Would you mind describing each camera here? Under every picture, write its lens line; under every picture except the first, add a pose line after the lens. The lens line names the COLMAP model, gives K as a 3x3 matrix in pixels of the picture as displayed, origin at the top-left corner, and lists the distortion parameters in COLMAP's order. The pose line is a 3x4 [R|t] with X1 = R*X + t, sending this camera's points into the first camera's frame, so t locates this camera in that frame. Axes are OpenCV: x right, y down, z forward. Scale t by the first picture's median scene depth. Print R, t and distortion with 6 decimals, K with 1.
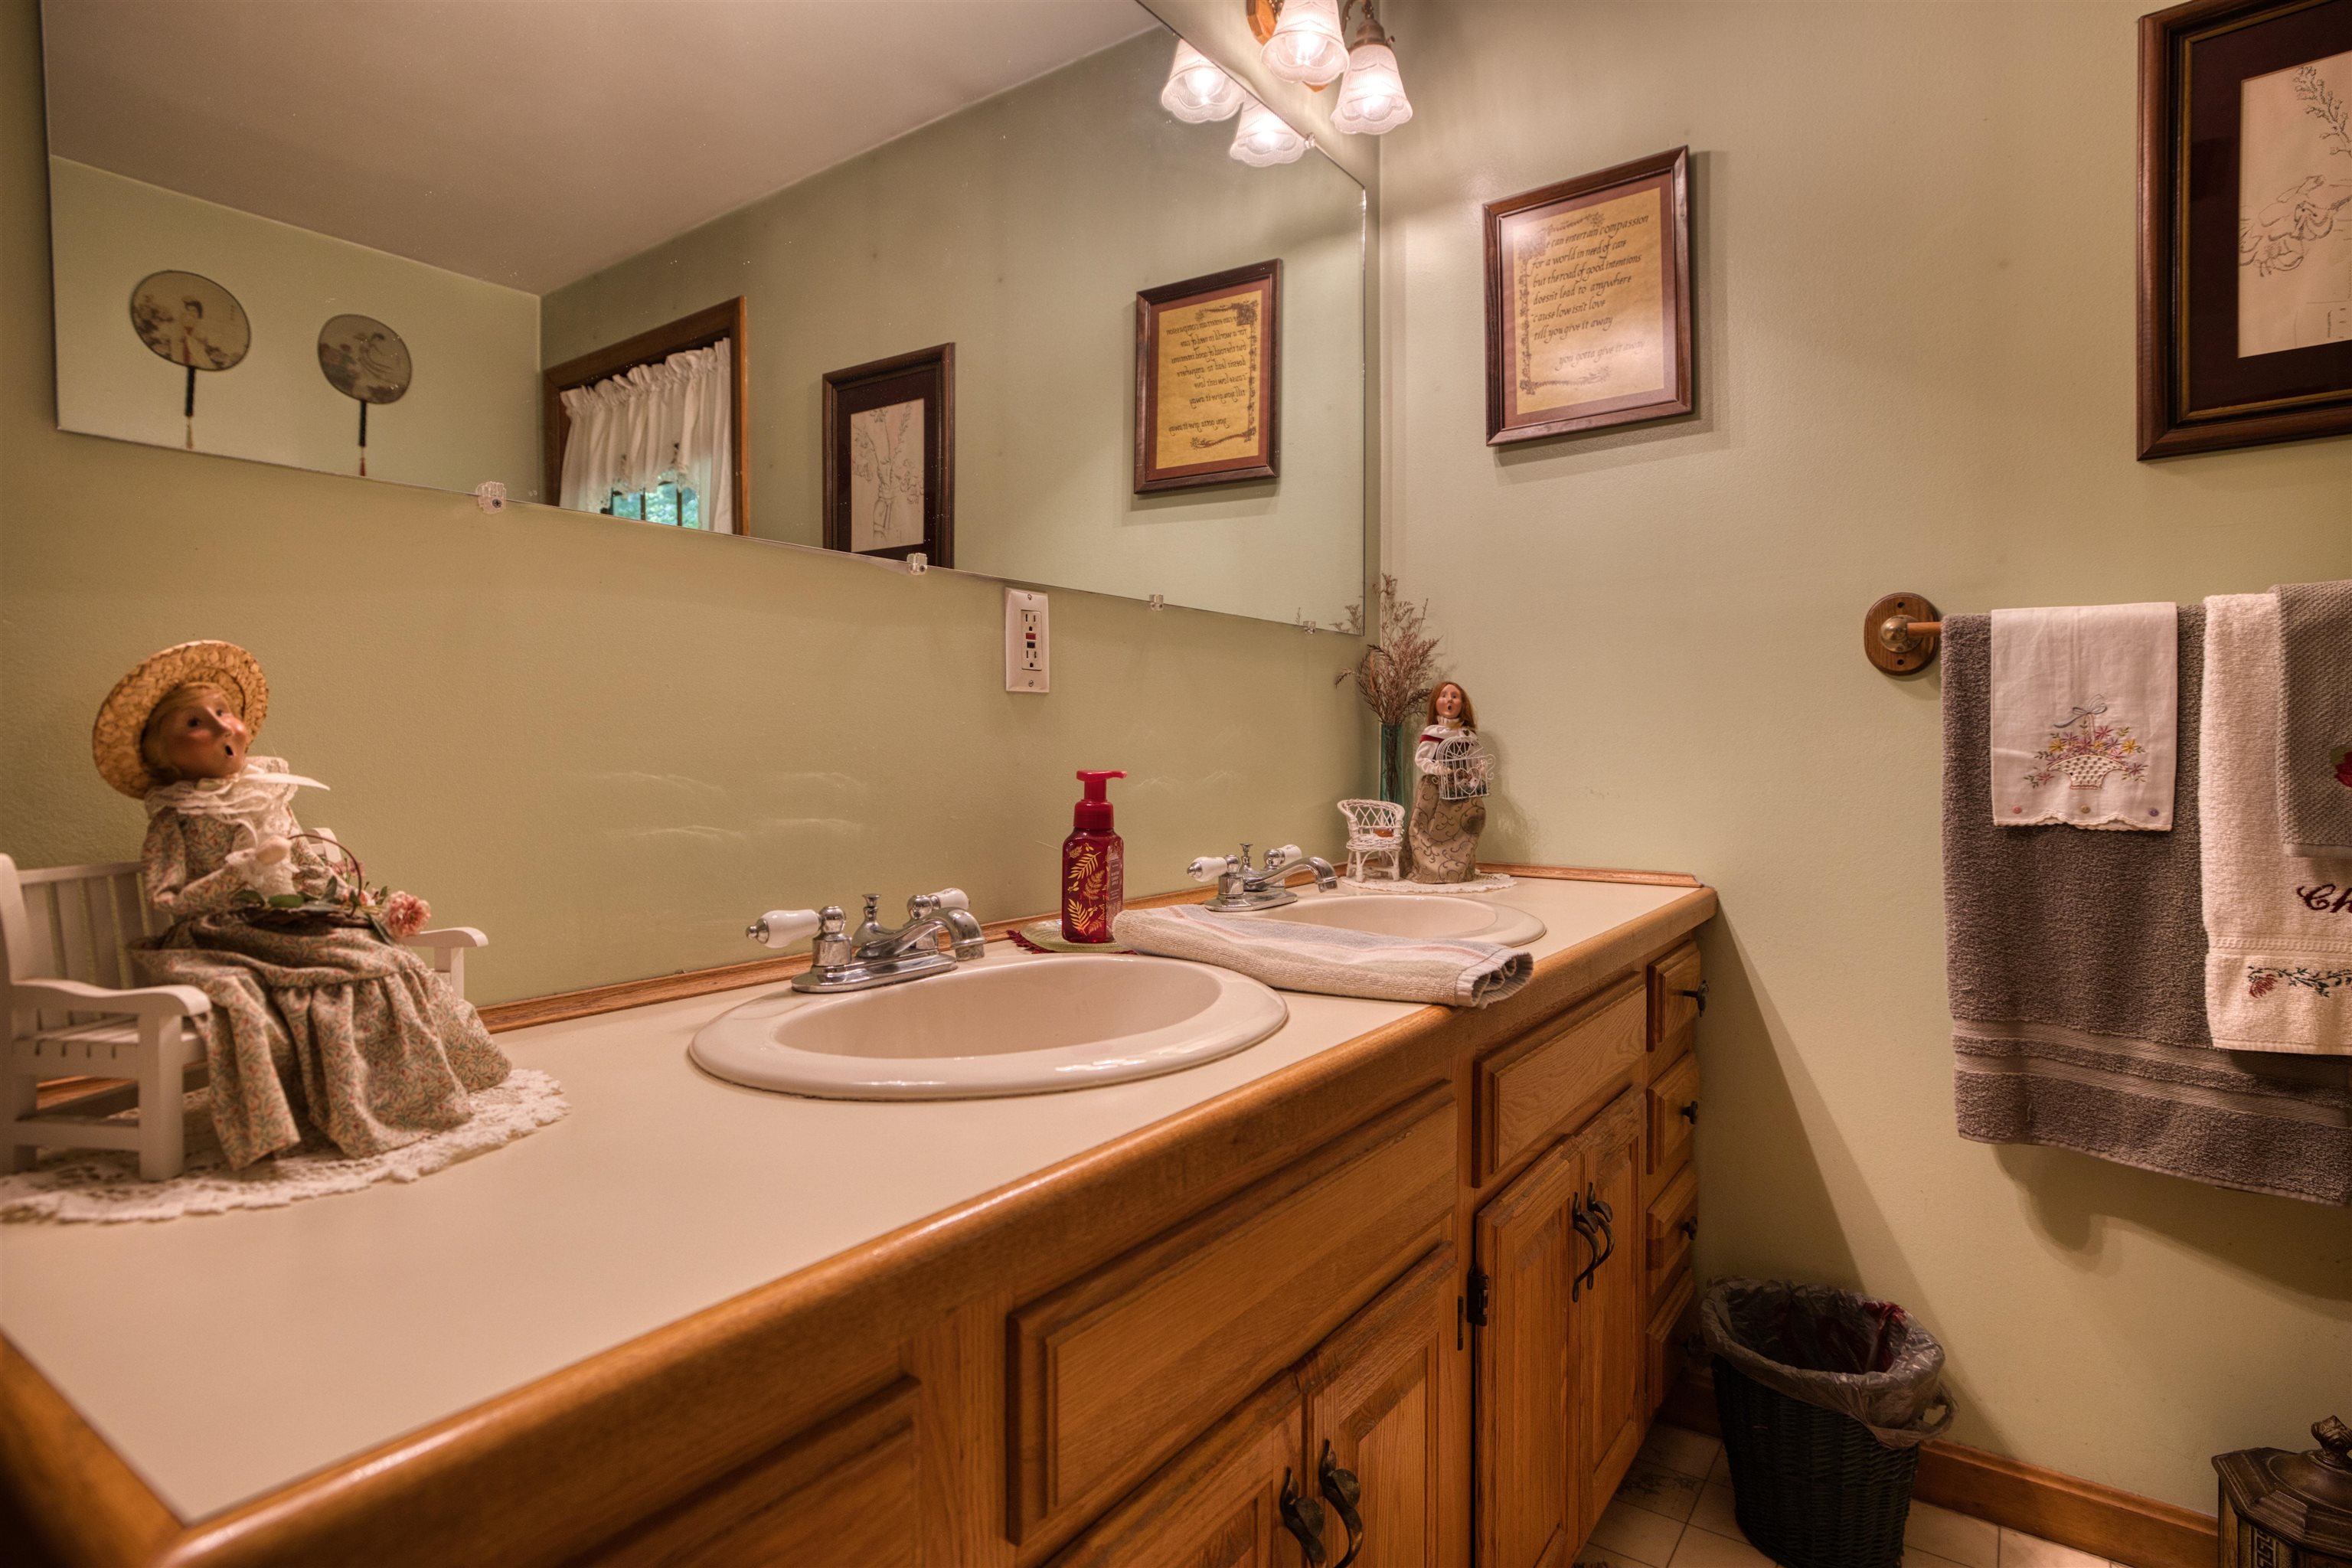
lens RADIAL K [[1219.1, 0, 1175.4], [0, 1219.1, 771.8], [0, 0, 1]] dist [-0.024477, 0.018740]
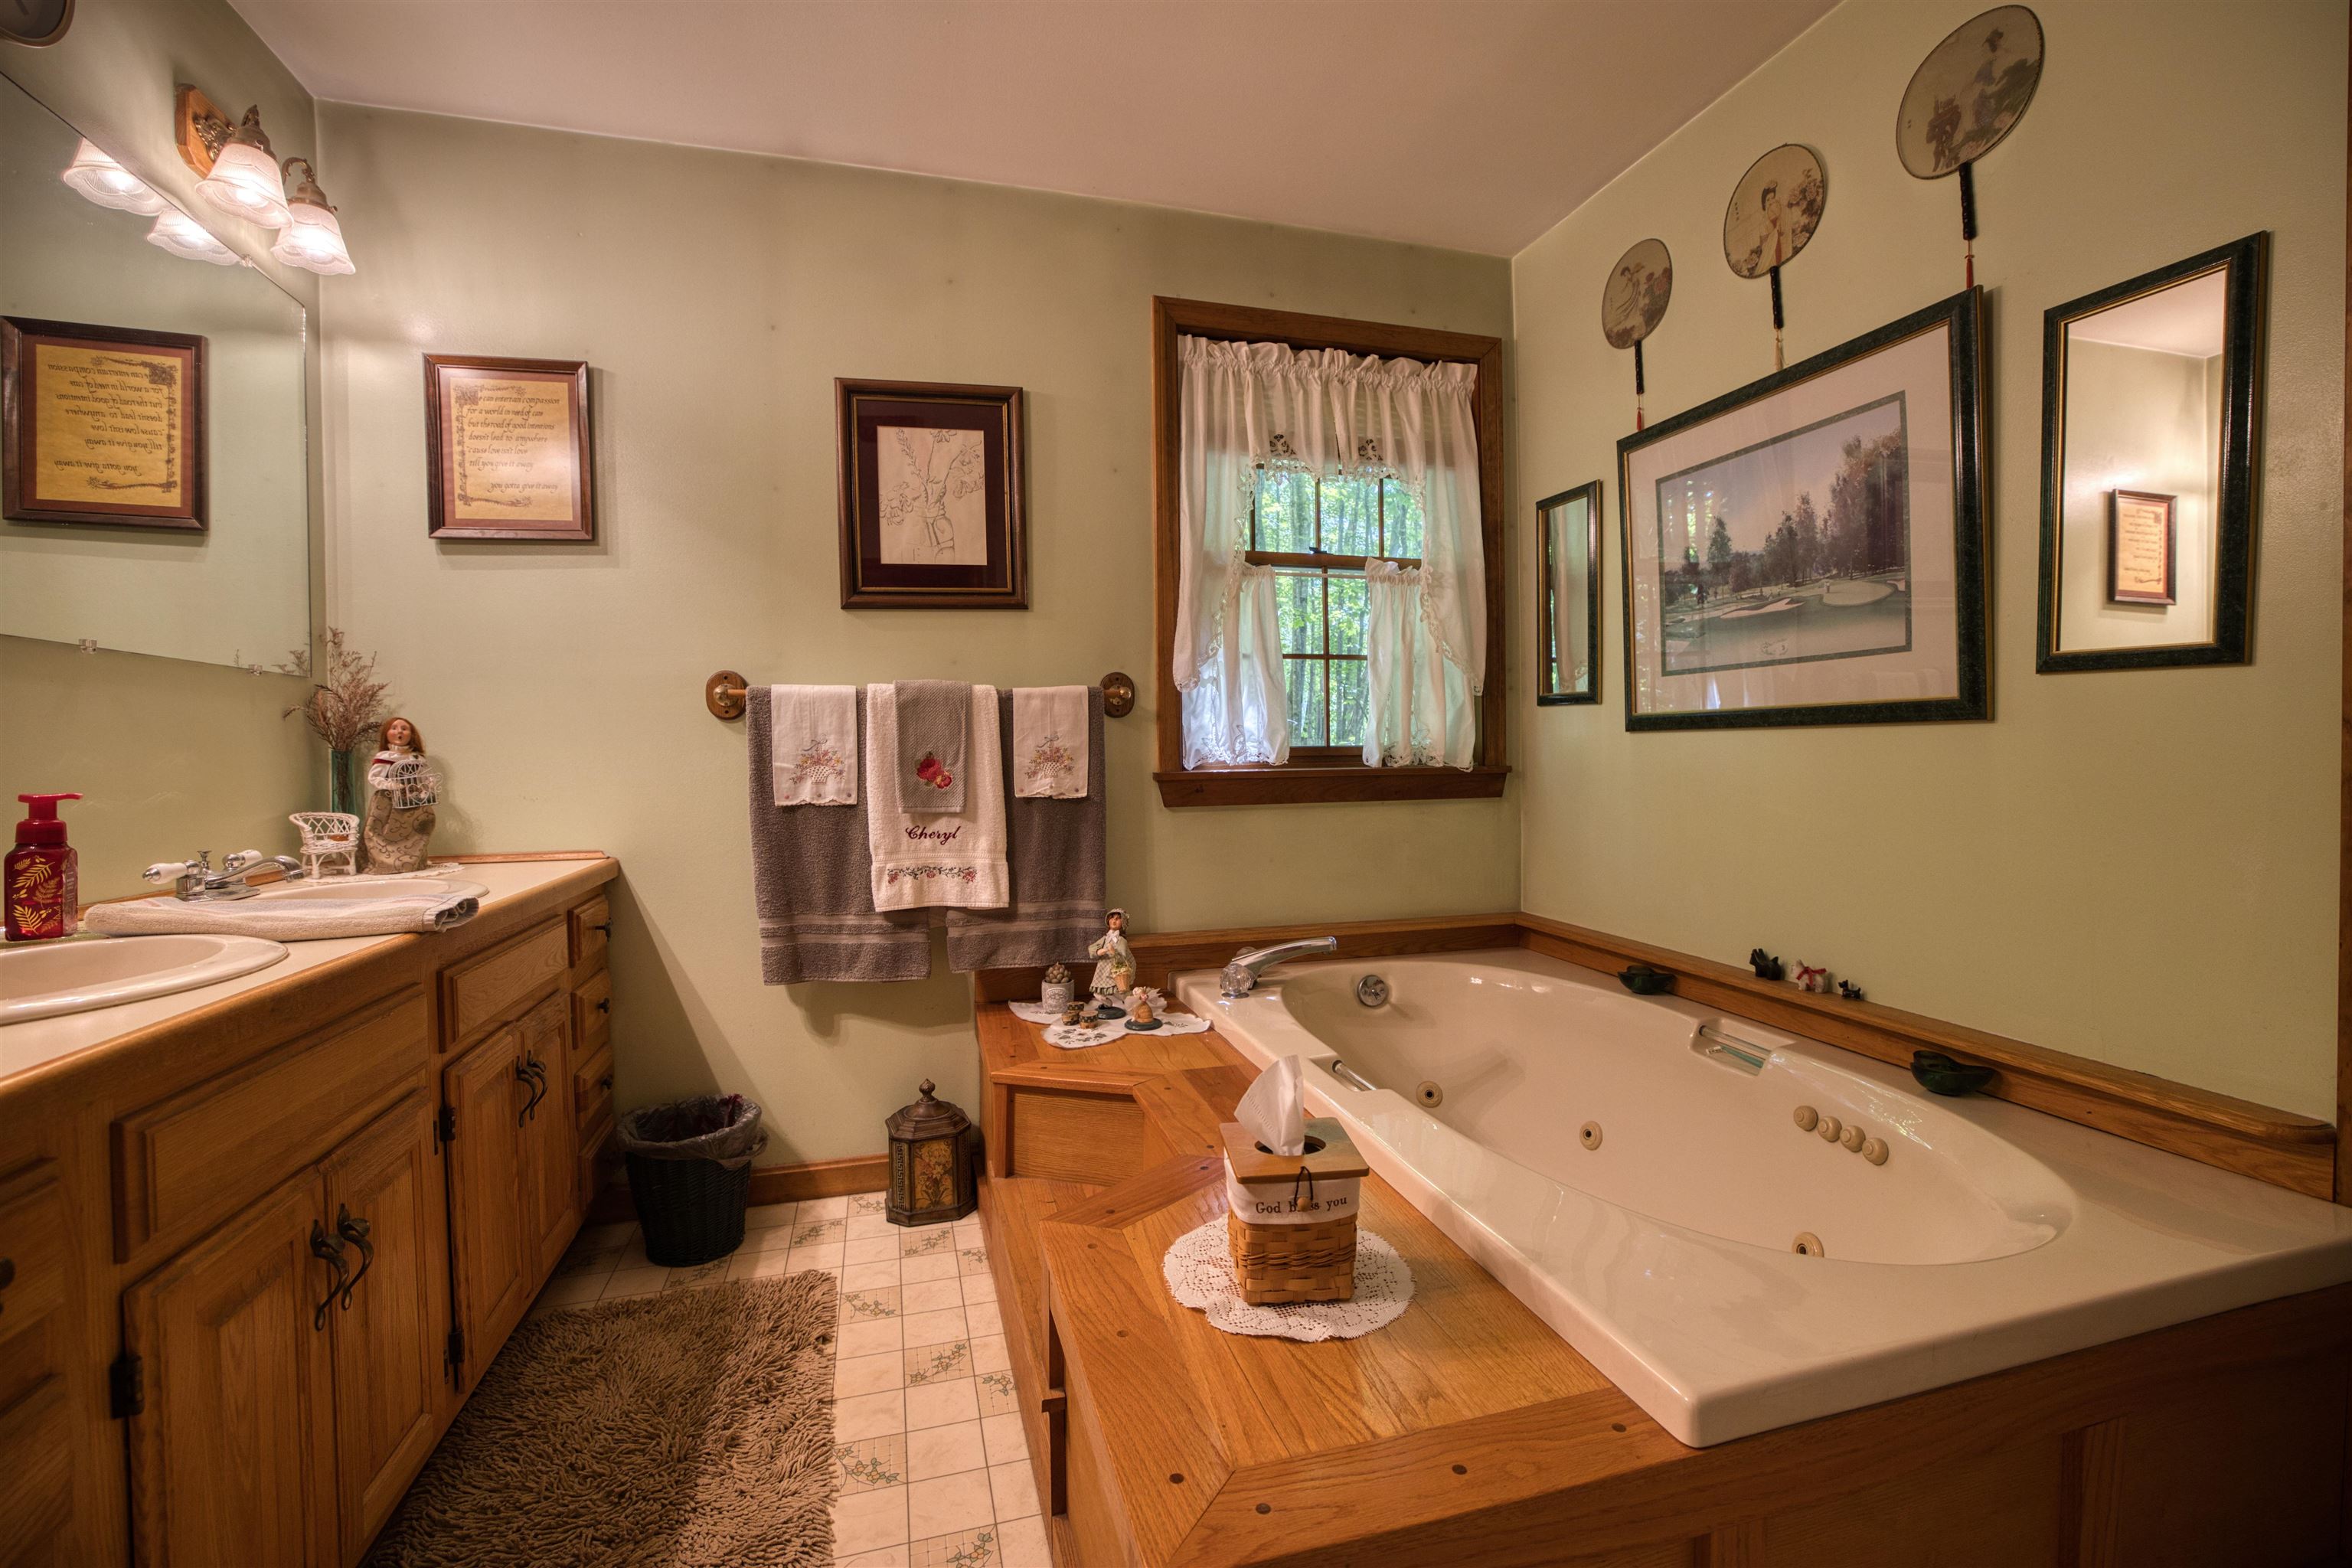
lens RADIAL K [[1012.9, 0, 1184.2], [0, 1012.9, 772.5], [0, 0, 1]] dist [-0.042628, 0.015261]
pose [[0.619361, -0.022197, 0.784792, -0.110361], [0.030350, 0.999530, 0.004318, 0.006679], [-0.784519, 0.021144, 0.619744, -0.388526]]
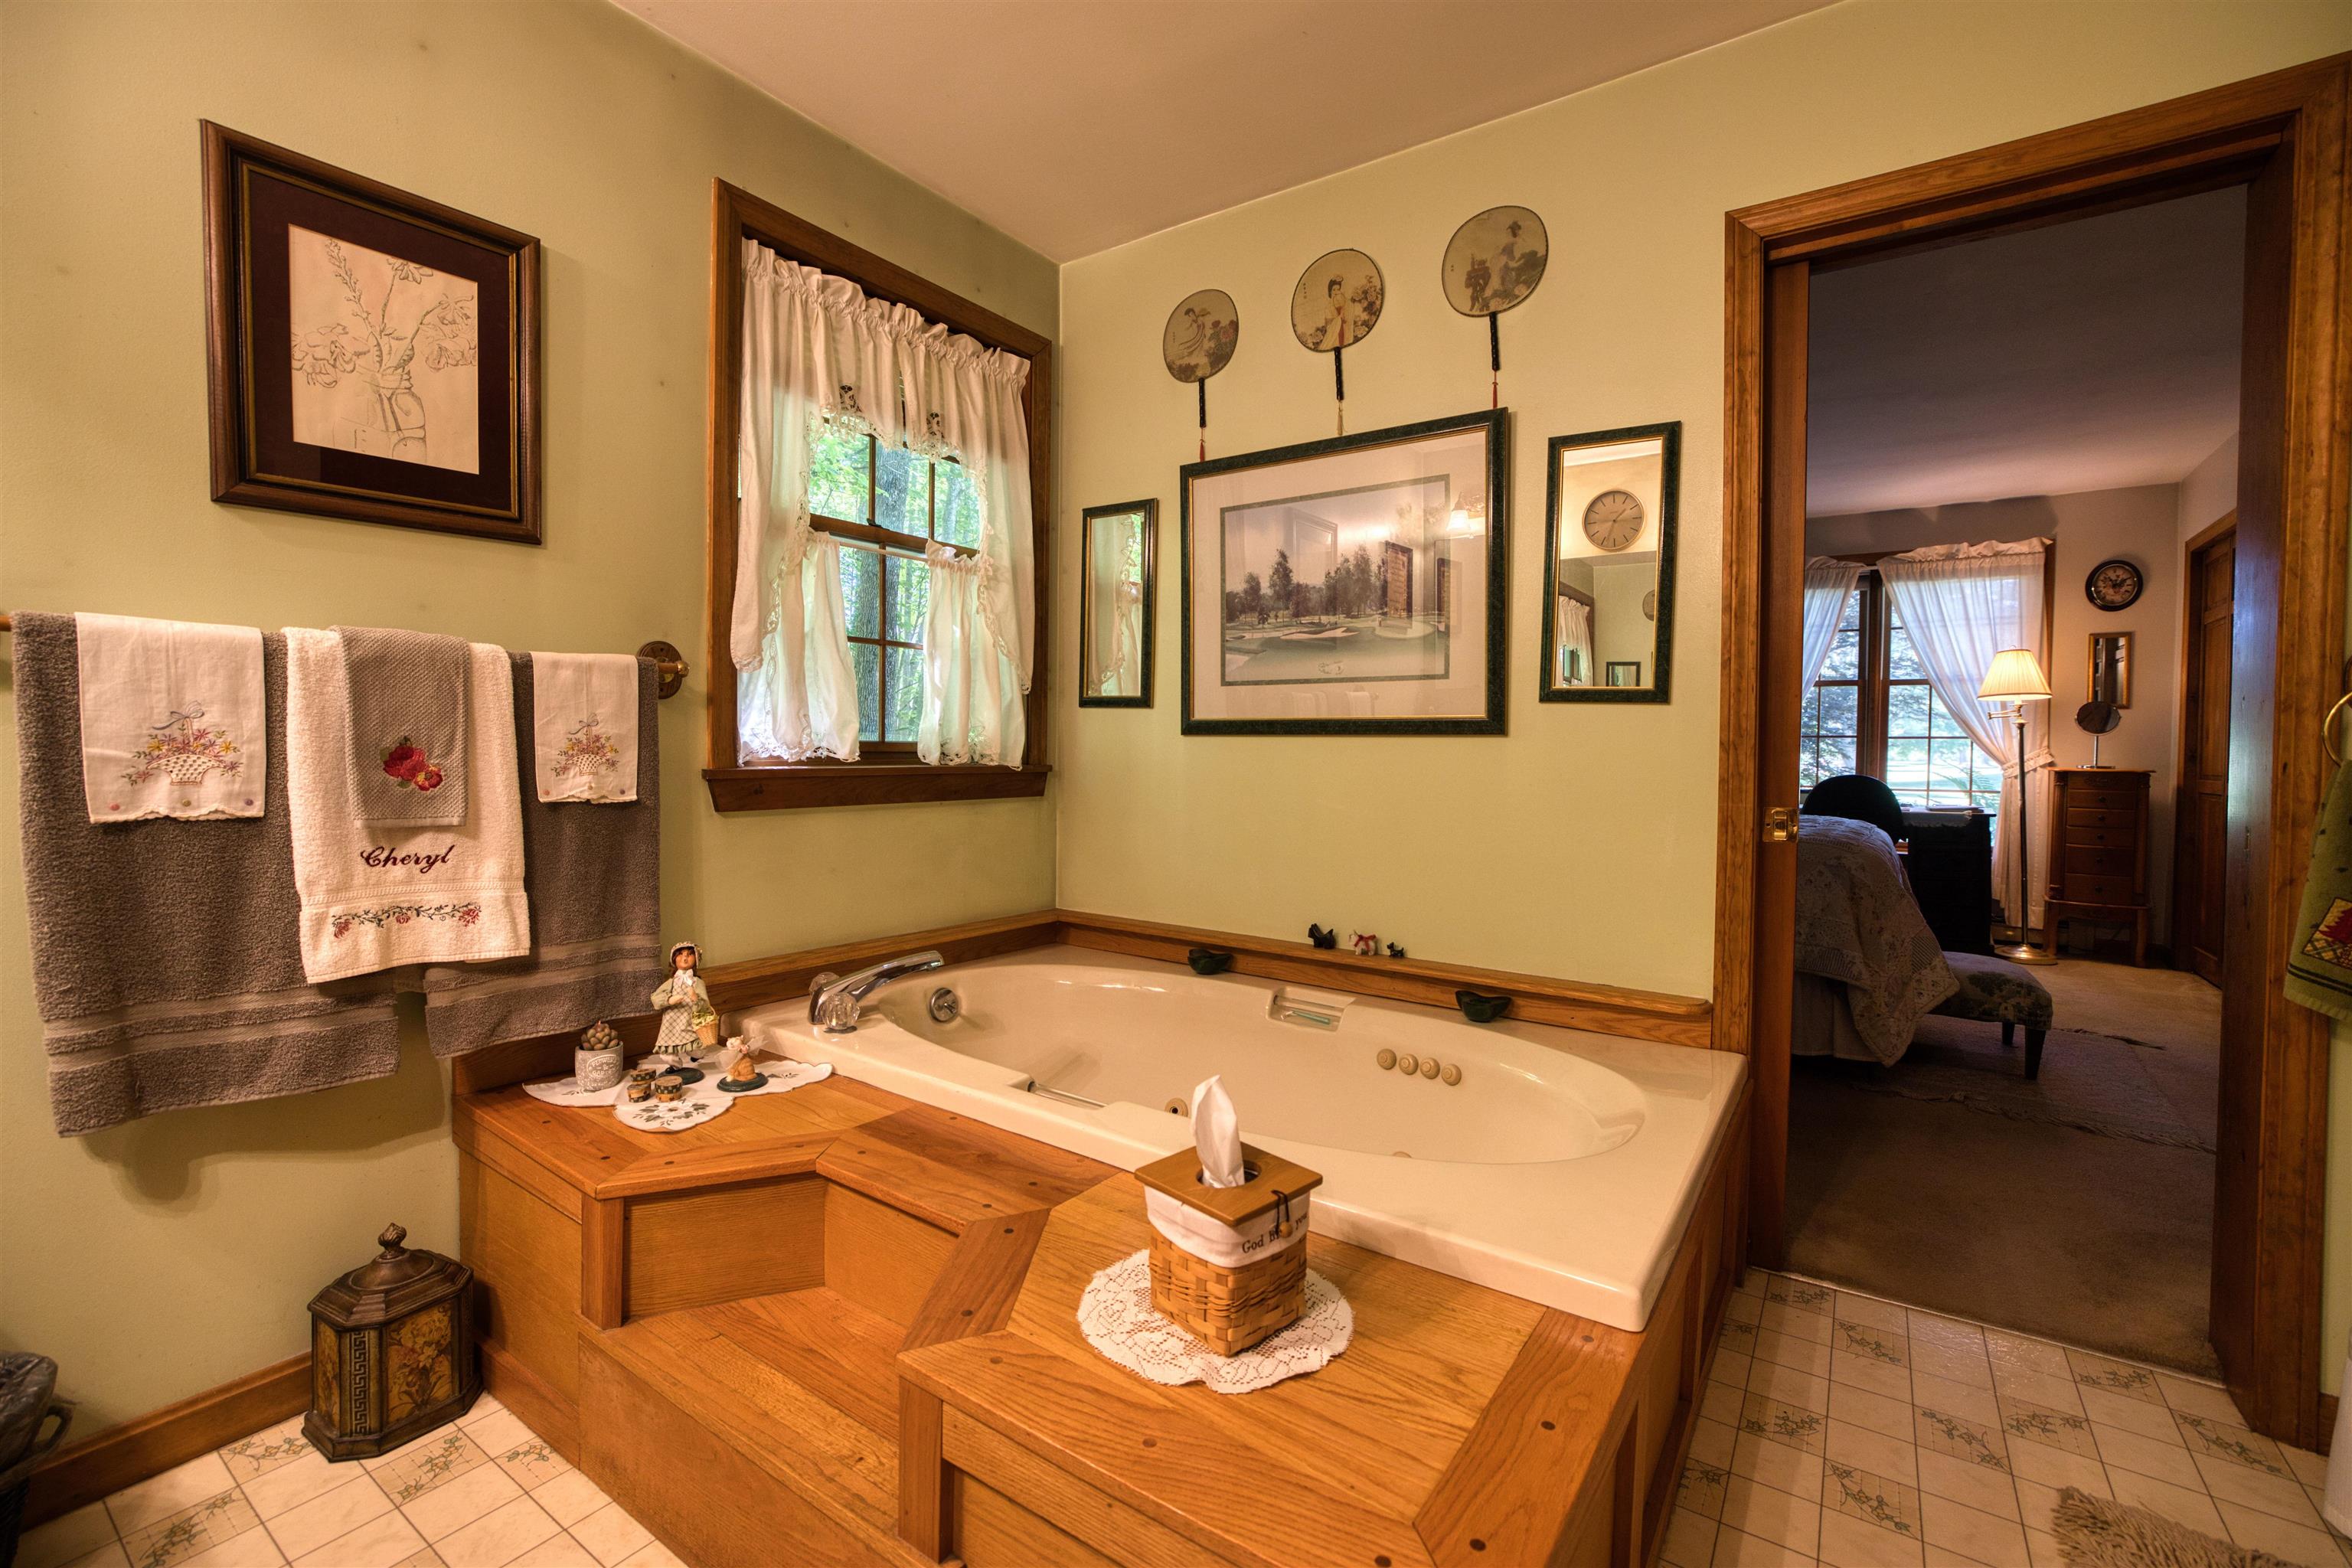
lens RADIAL K [[1012.9, 0, 1184.6], [0, 1012.9, 771.8], [0, 0, 1]] dist [-0.042628, 0.015261]
pose [[-0.015463, -0.021848, 0.999642, -0.173094], [0.014175, 0.999656, 0.022067, -0.004799], [-0.999780, 0.014512, -0.015148, 0.082866]]
